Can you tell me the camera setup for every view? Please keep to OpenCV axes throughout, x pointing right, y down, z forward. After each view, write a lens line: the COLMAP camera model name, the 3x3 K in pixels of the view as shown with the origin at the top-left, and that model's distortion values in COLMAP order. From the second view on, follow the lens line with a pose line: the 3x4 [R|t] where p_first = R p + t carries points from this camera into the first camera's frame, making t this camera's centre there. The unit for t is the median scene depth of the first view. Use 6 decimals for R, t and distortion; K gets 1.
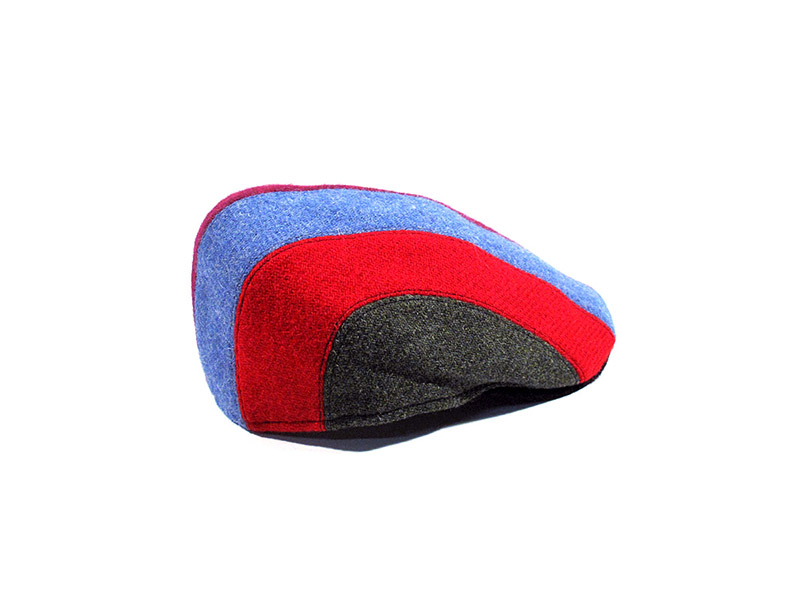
lens RADIAL K [[1126.8, 0, 400.0], [0, 1126.8, 300.0], [0, 0, 1]] dist [-0.019305, -0.010273]
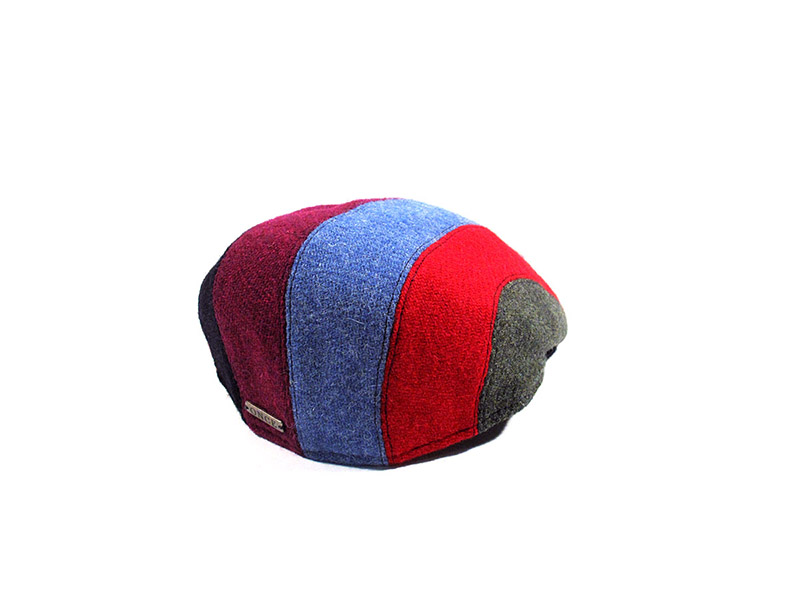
lens RADIAL K [[1126.8, 0, 400.0], [0, 1126.8, 300.0], [0, 0, 1]] dist [-0.019305, -0.010273]
pose [[0.733483, -0.244951, 0.634035, -0.721977], [0.250884, 0.964505, 0.082388, -0.098441], [-0.631711, 0.098639, 0.768903, 0.266260]]
